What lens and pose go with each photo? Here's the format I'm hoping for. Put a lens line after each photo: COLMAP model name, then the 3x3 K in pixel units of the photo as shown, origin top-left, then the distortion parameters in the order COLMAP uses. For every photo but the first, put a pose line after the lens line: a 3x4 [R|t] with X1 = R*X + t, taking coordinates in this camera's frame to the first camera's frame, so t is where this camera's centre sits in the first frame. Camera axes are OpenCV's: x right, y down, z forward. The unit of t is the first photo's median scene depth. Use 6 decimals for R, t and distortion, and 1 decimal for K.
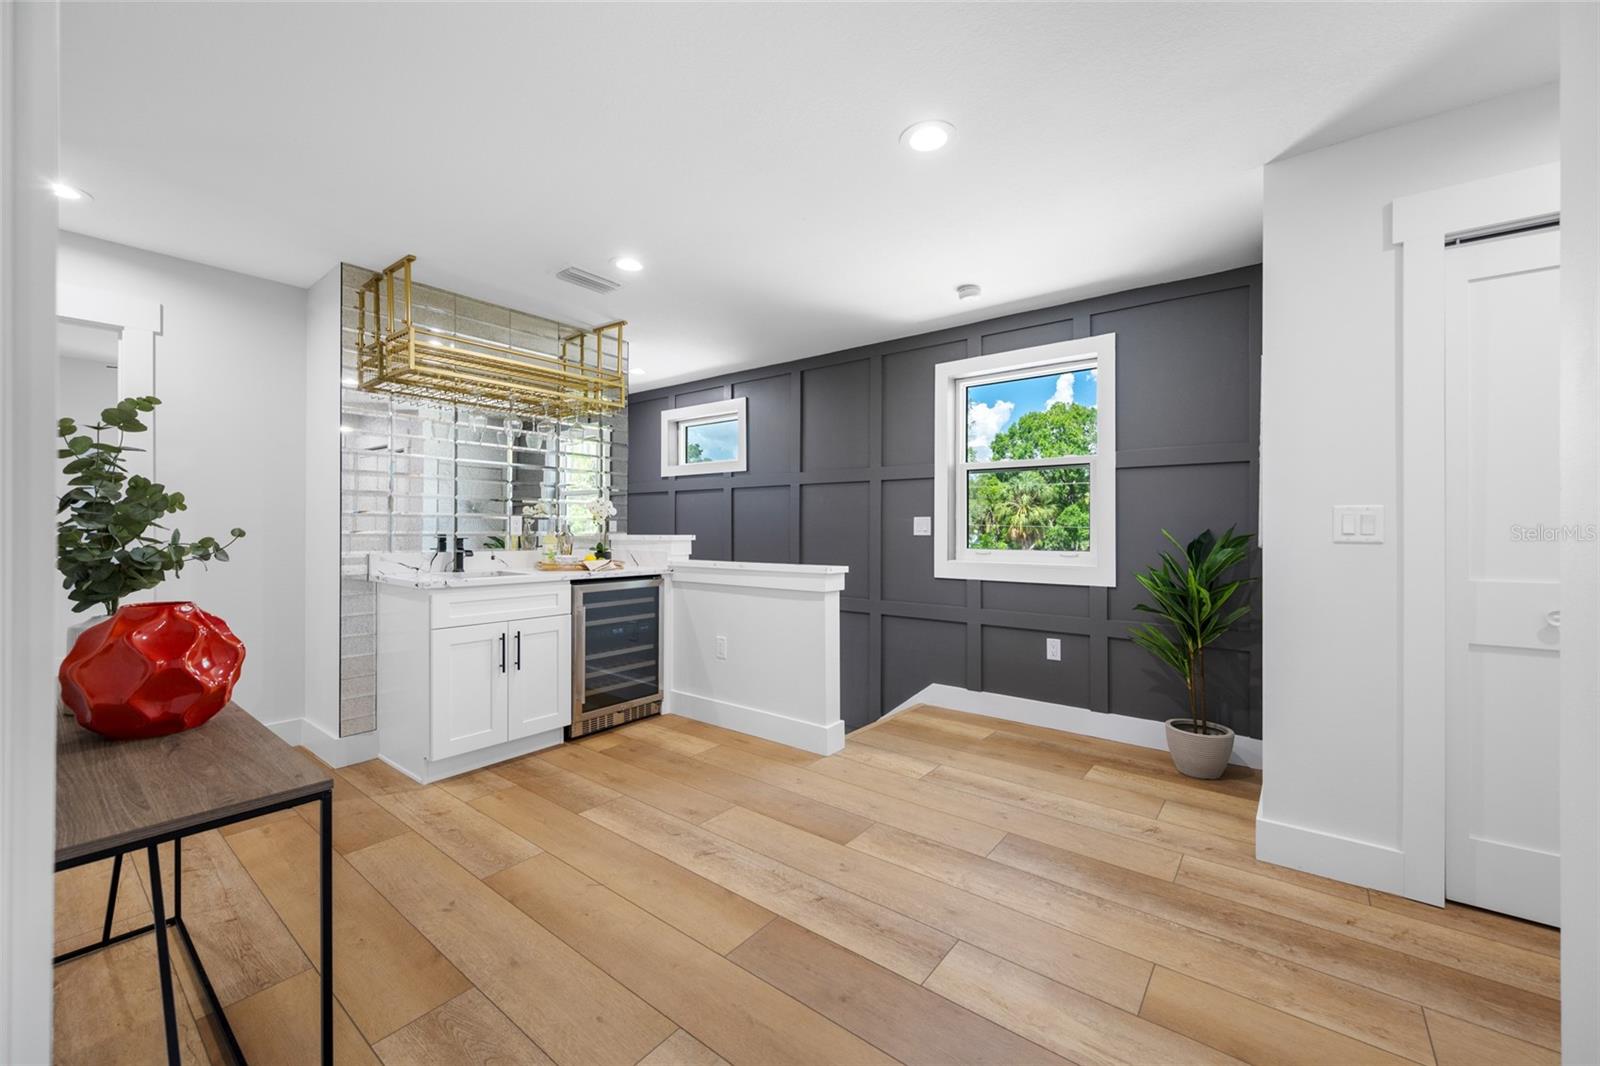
lens RADIAL K [[629.9, 0, 821.8], [0, 629.9, 527.6], [0, 0, 1]] dist [0.003717, -0.001961]
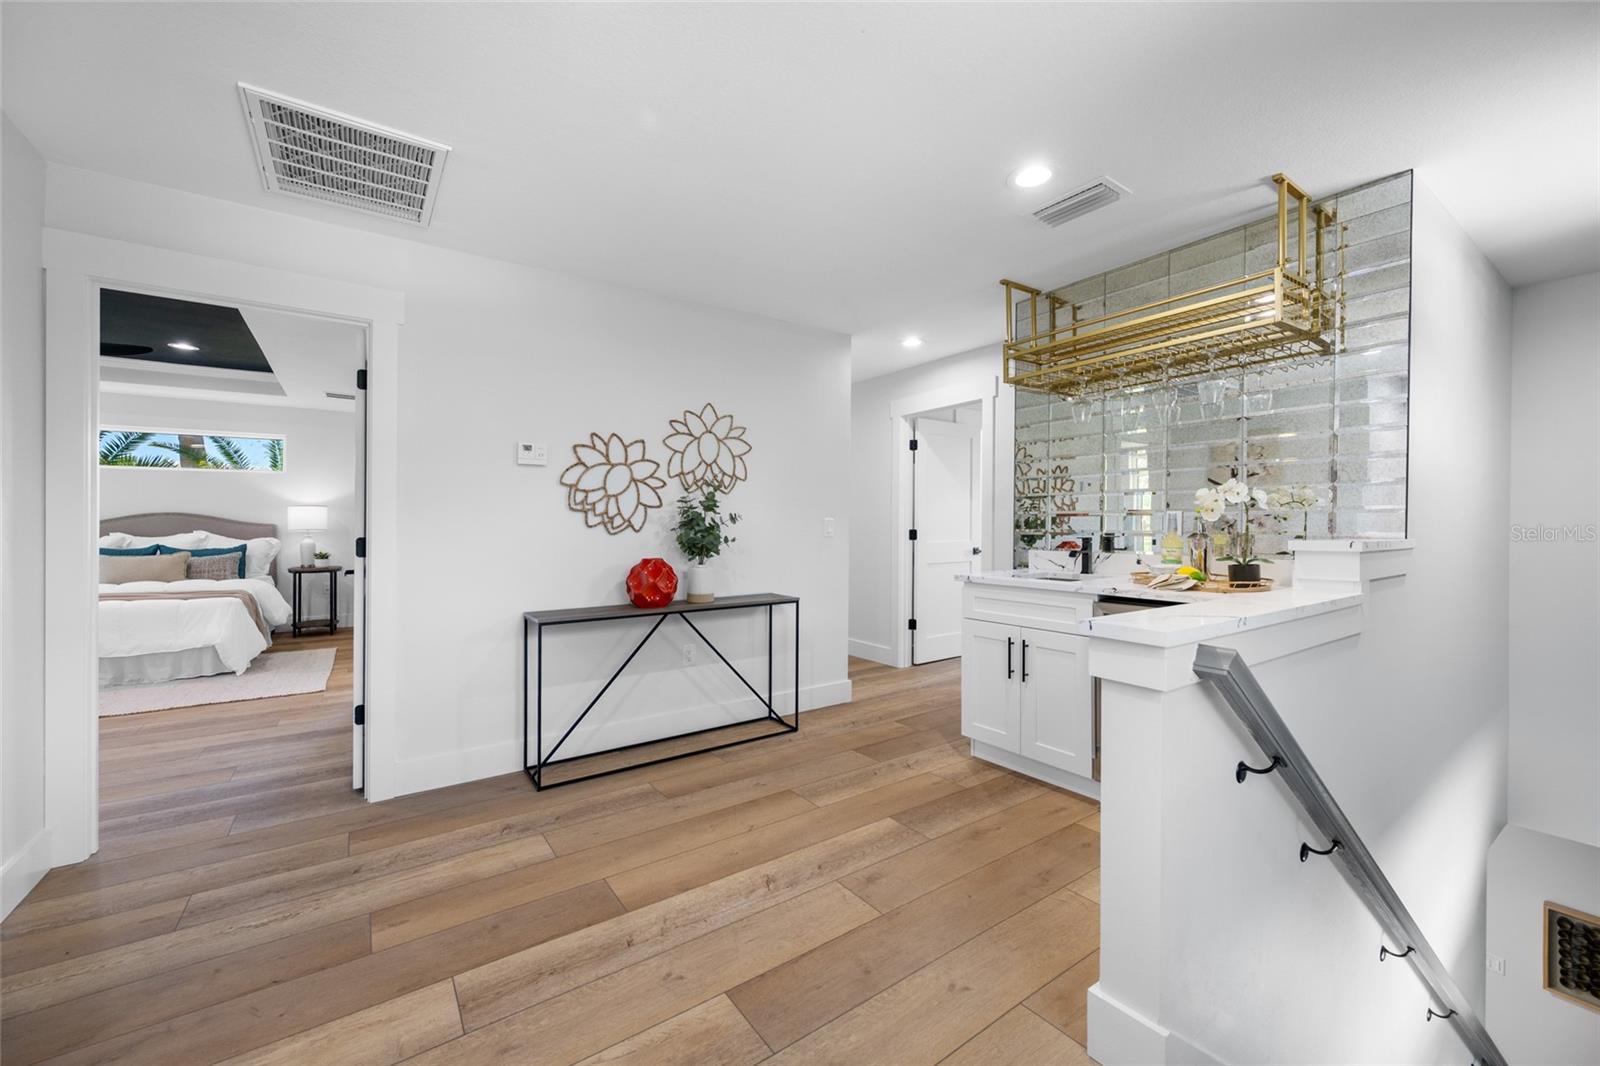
lens RADIAL K [[629.9, 0, 790.1], [0, 629.9, 523.2], [0, 0, 1]] dist [0.003717, -0.001961]
pose [[-0.322146, -0.002875, -0.946686, 0.627027], [0.008250, 0.999949, -0.005844, -0.005257], [0.946654, -0.009693, -0.322106, 1.216432]]
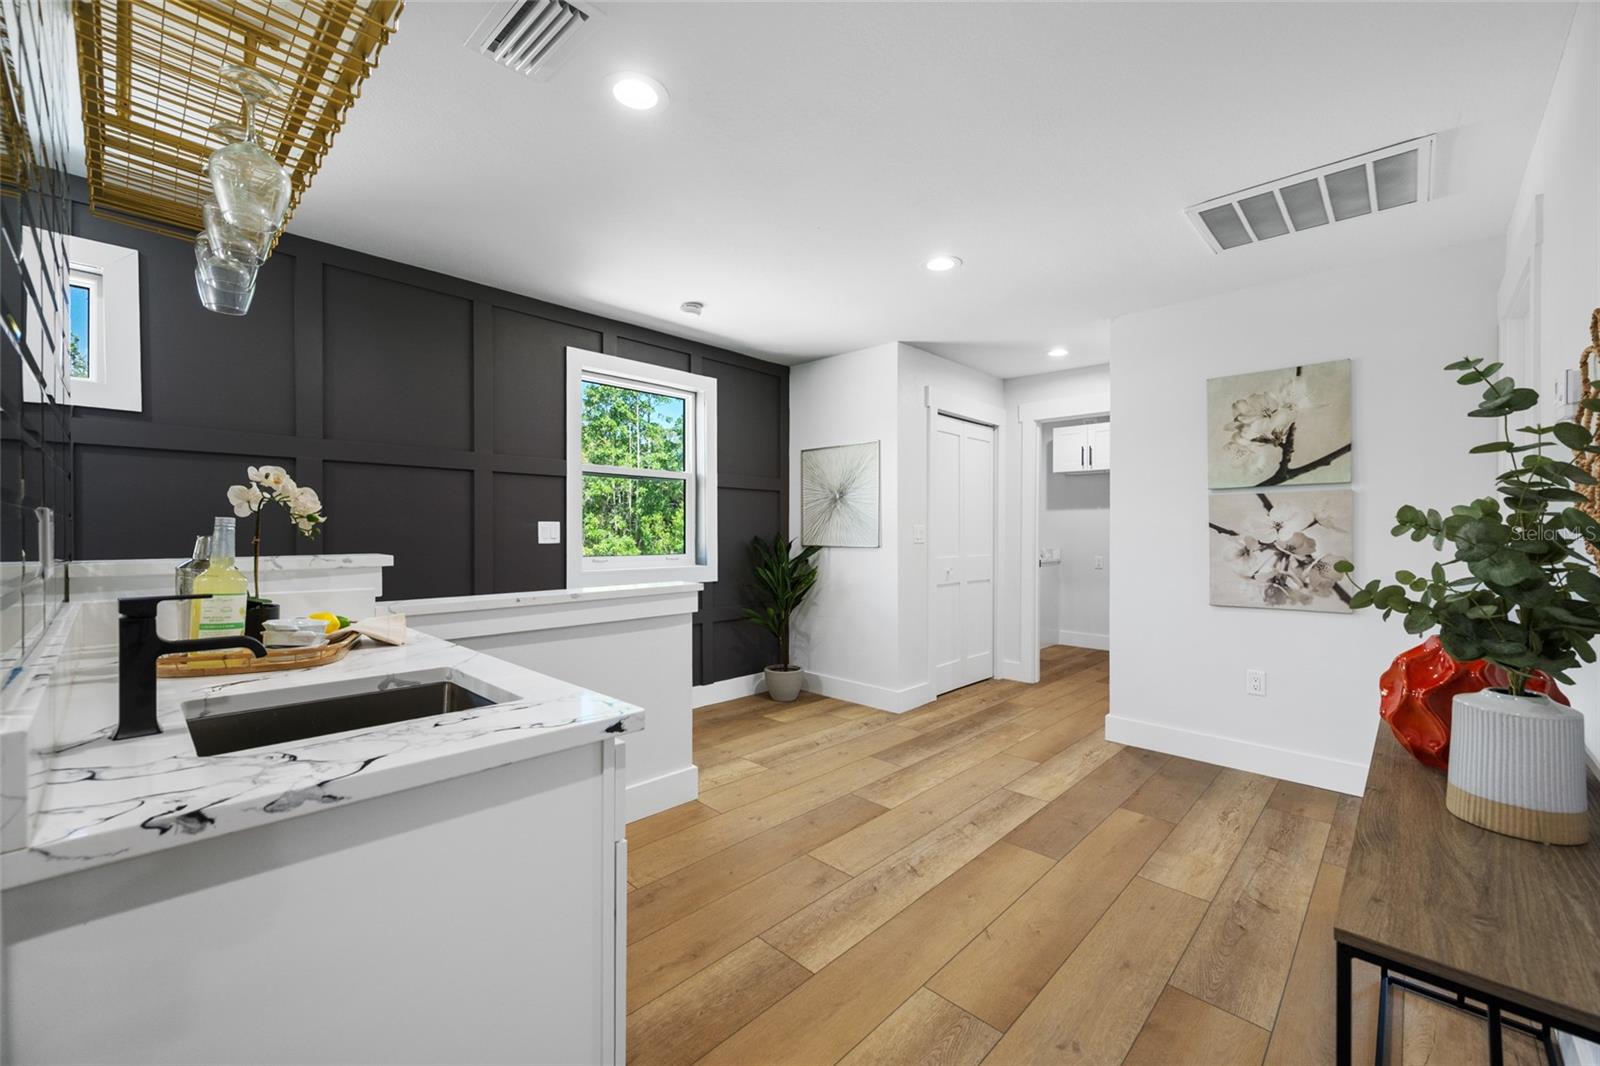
lens RADIAL K [[629.9, 0, 799.3], [0, 629.9, 534.4], [0, 0, 1]] dist [0.003717, -0.001961]
pose [[0.121799, -0.008910, 0.992515, -1.085130], [-0.010270, 0.999895, 0.010236, -0.020681], [-0.992502, -0.011440, 0.121695, 0.970494]]
